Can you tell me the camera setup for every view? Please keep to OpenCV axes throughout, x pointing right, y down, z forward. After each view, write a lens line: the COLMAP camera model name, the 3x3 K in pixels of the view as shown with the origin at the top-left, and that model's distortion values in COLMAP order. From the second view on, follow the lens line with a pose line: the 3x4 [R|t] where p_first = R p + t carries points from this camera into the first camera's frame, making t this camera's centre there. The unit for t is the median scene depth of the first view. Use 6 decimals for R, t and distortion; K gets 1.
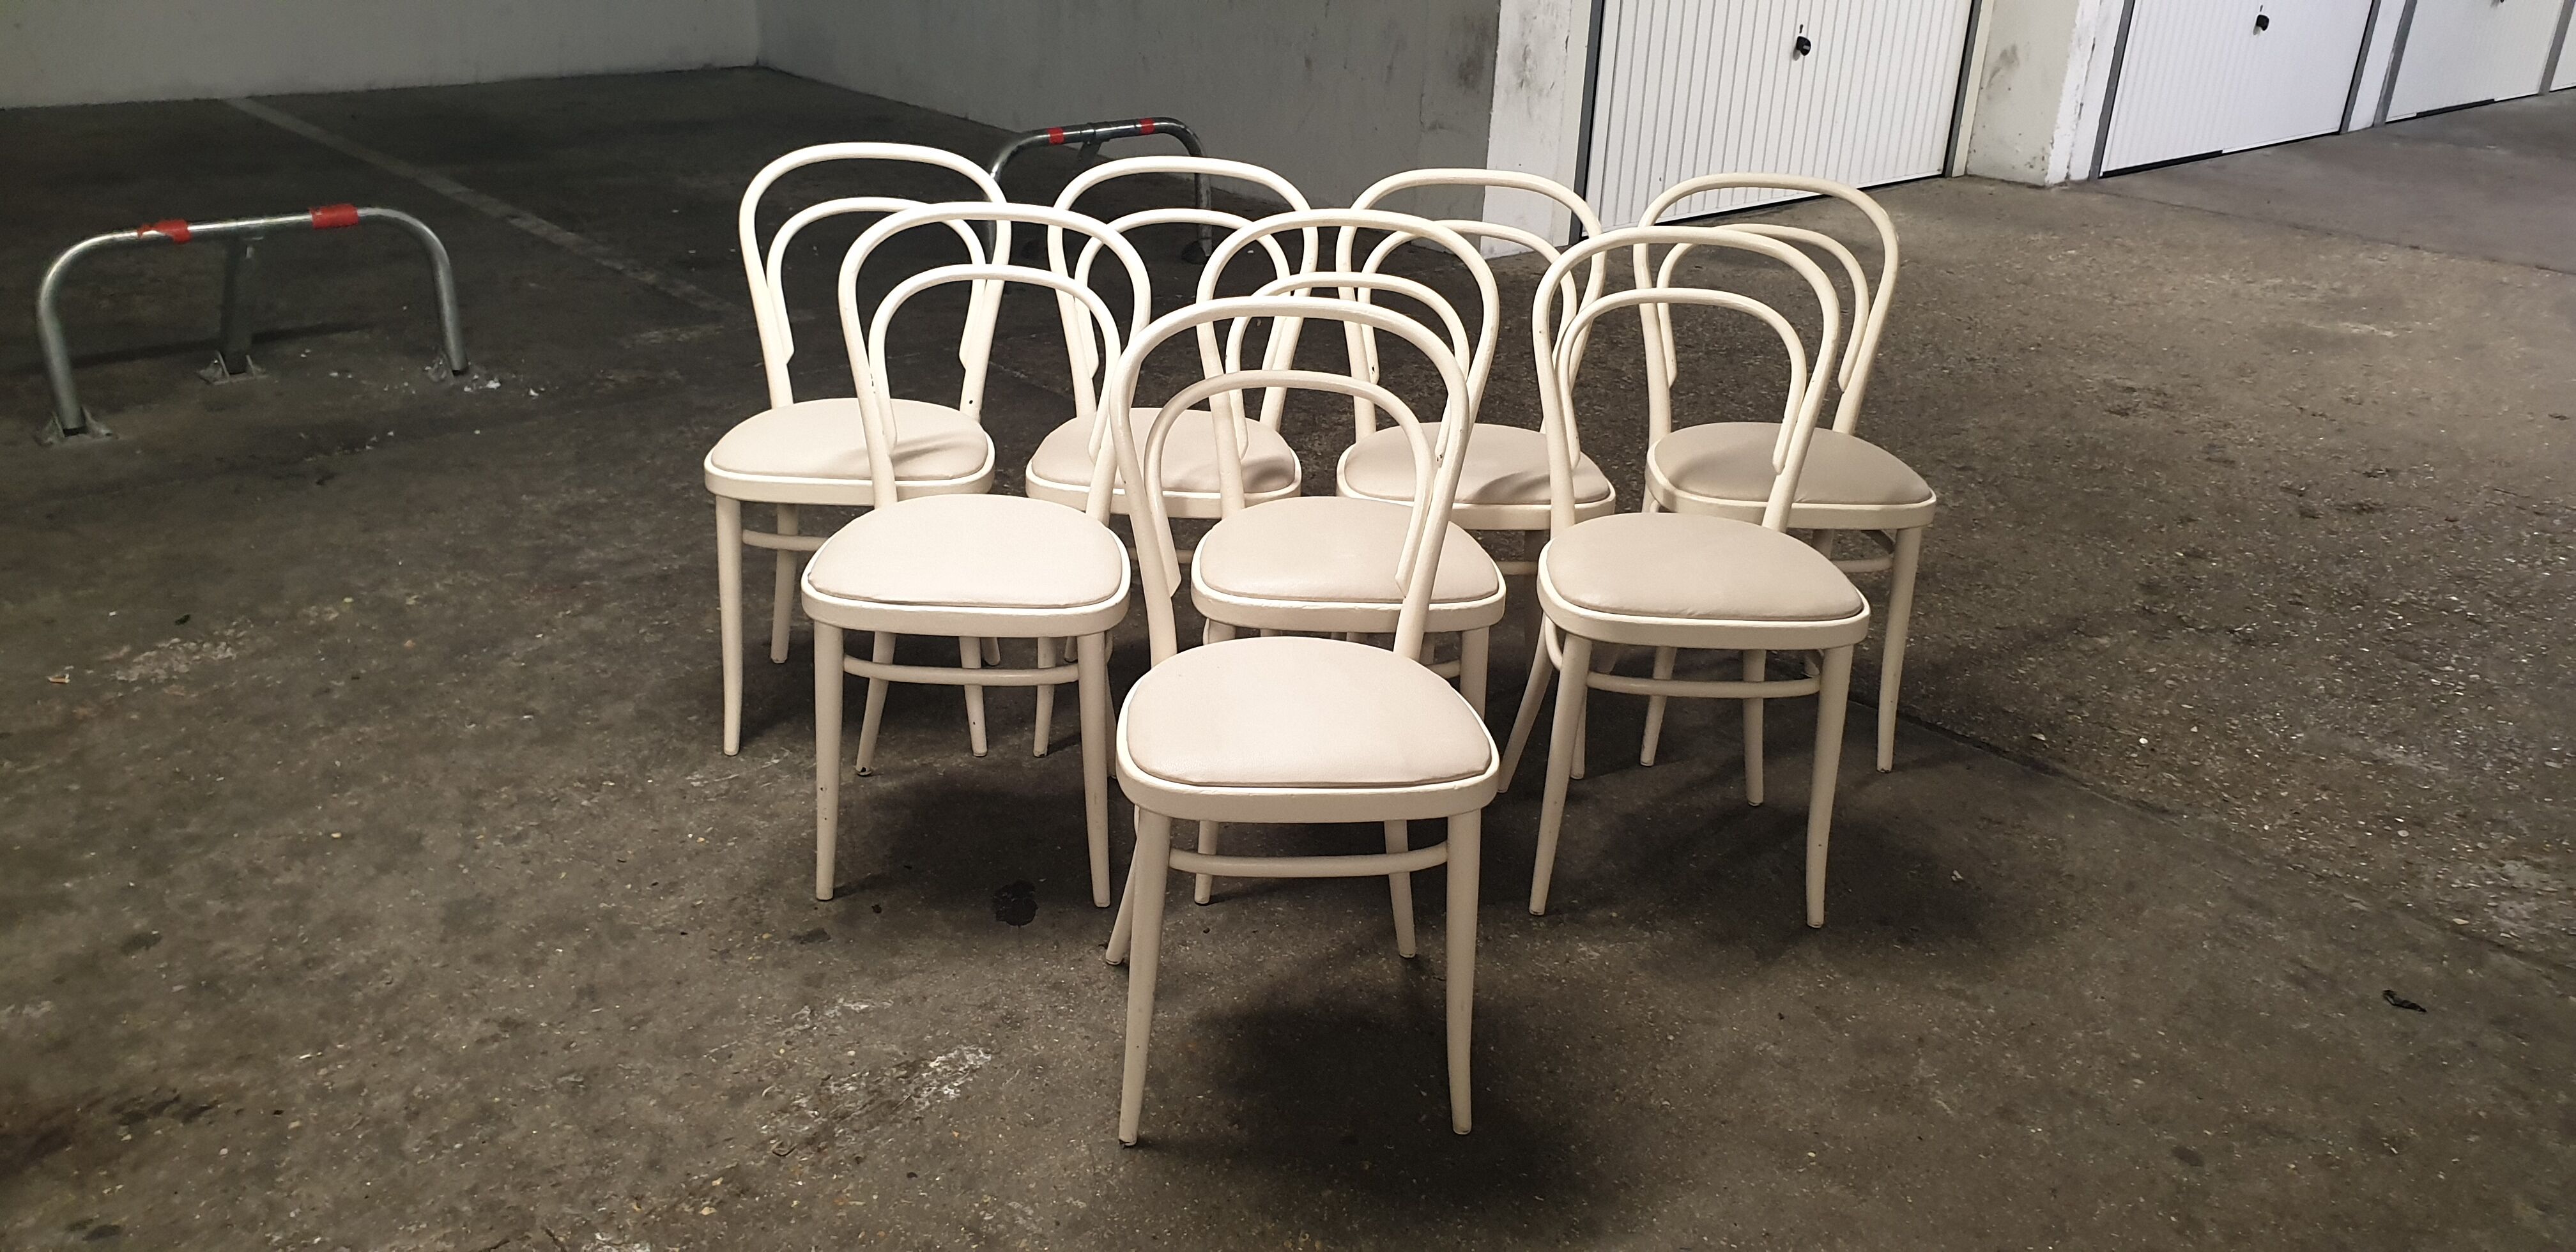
lens RADIAL K [[1751.5, 0, 1288.0], [0, 1751.5, 626.0], [0, 0, 1]] dist [0.345198, -0.494447]
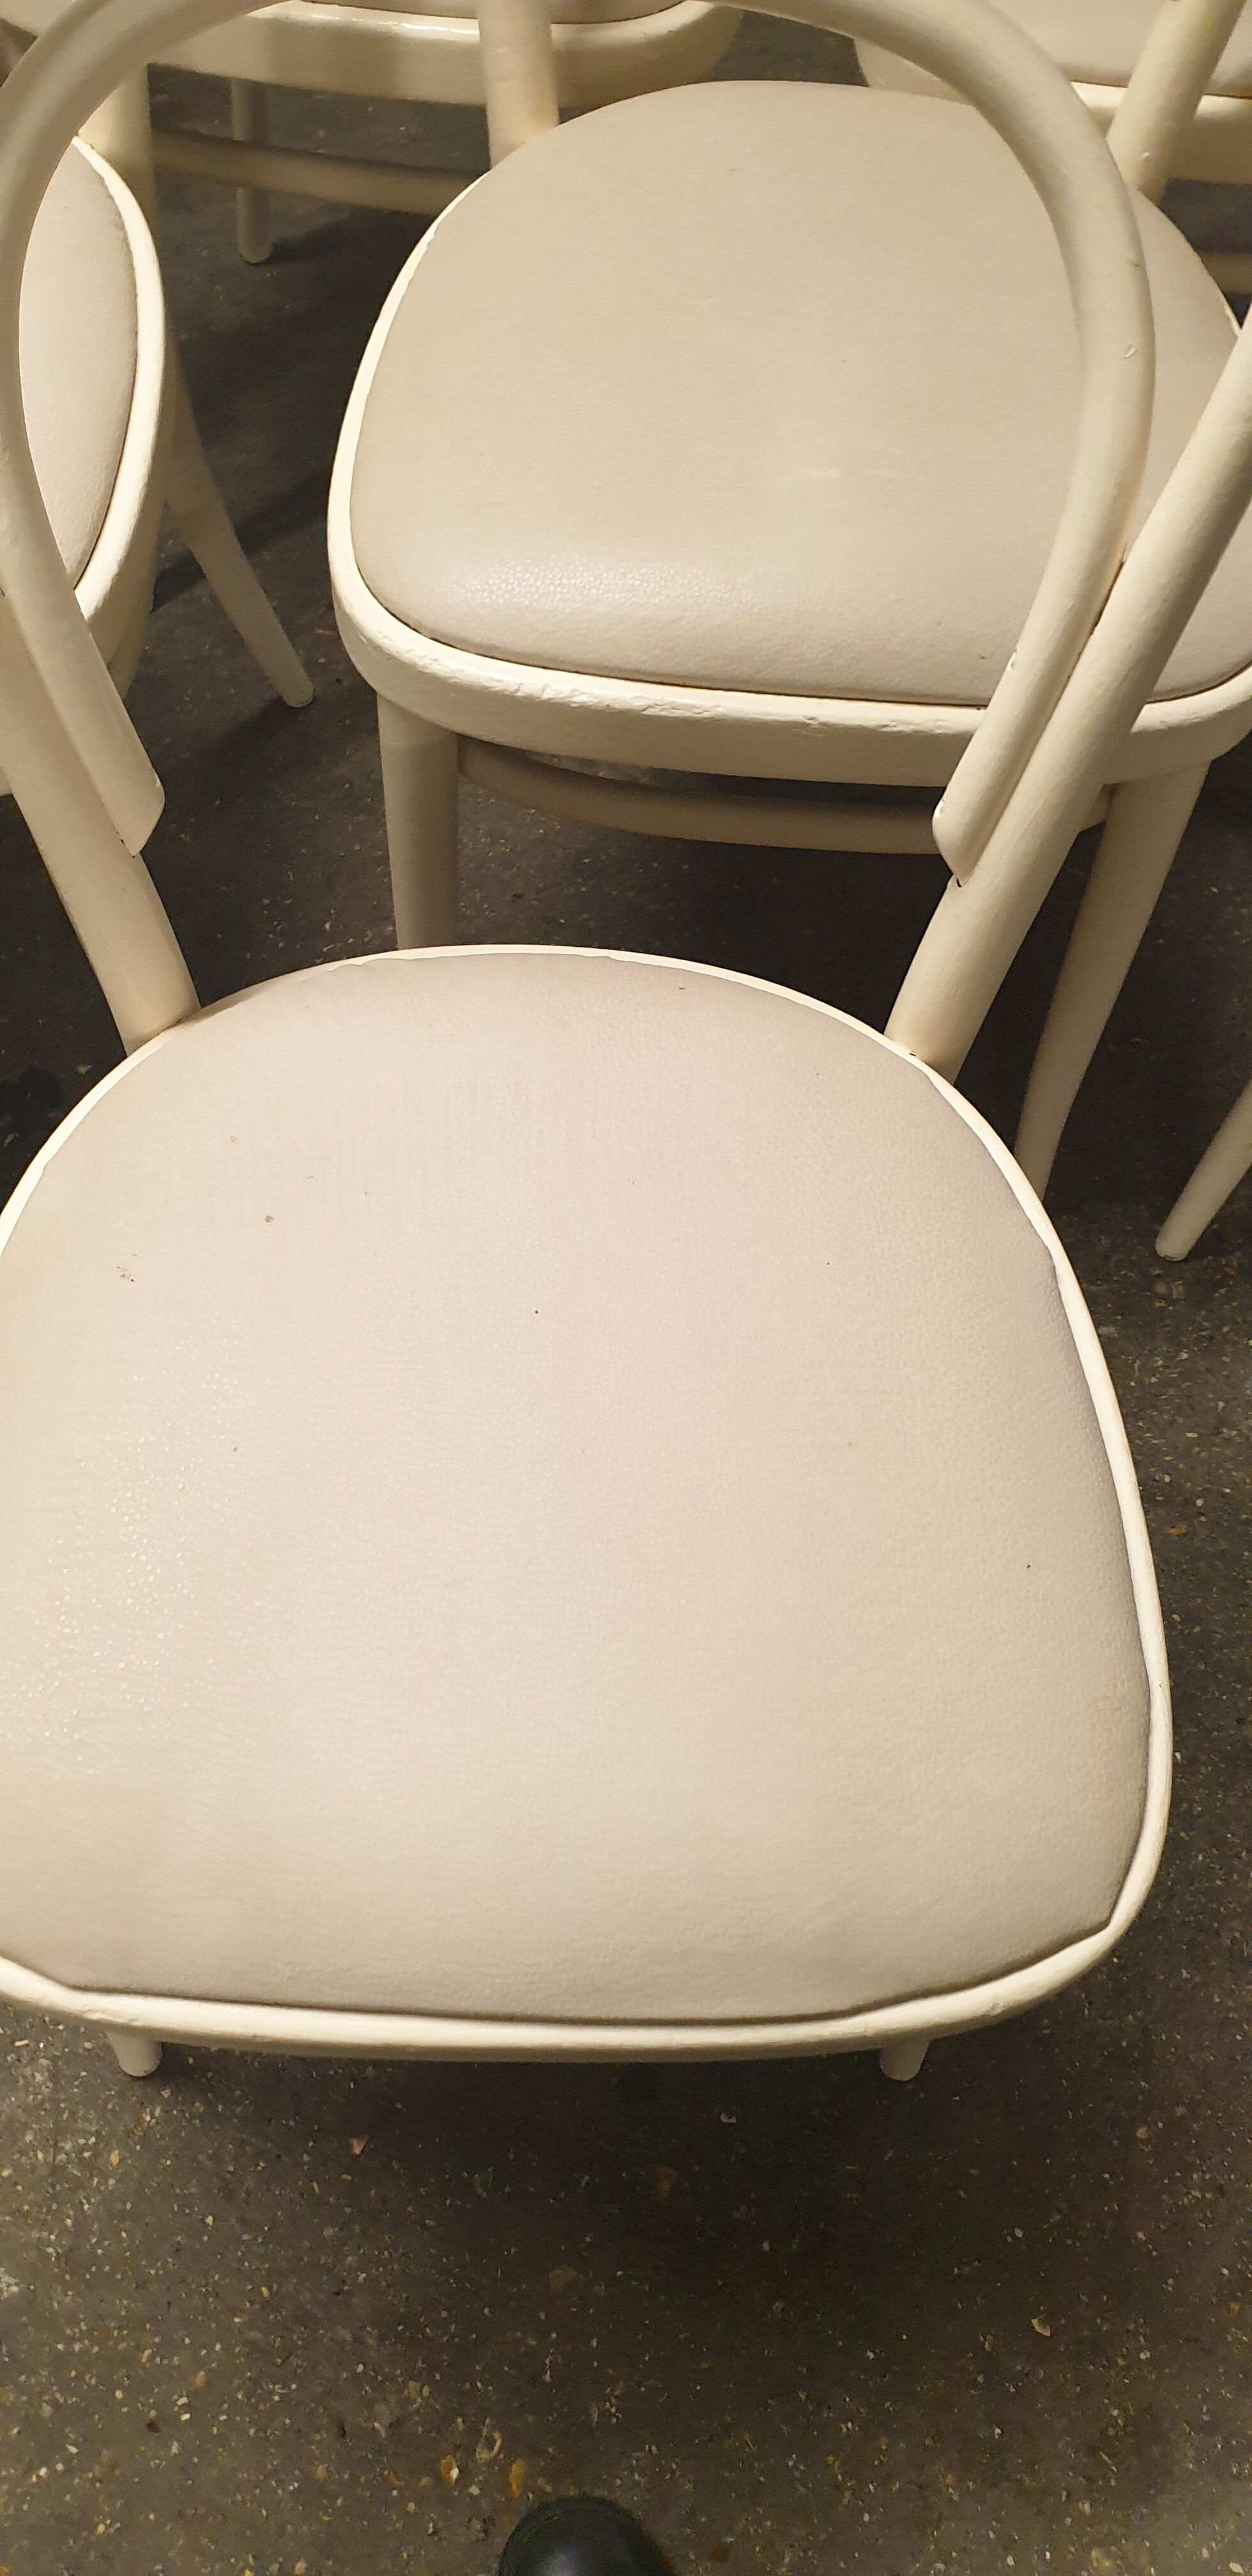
lens RADIAL K [[1751.5, 0, 621.9], [0, 1751.5, 1208.1], [0, 0, 1]] dist [0.345198, -0.494447]
pose [[0.992316, 0.104799, -0.065769, 0.035967], [-0.034998, 0.747610, 0.663216, -0.175731], [0.118674, -0.655818, 0.745533, 0.777855]]
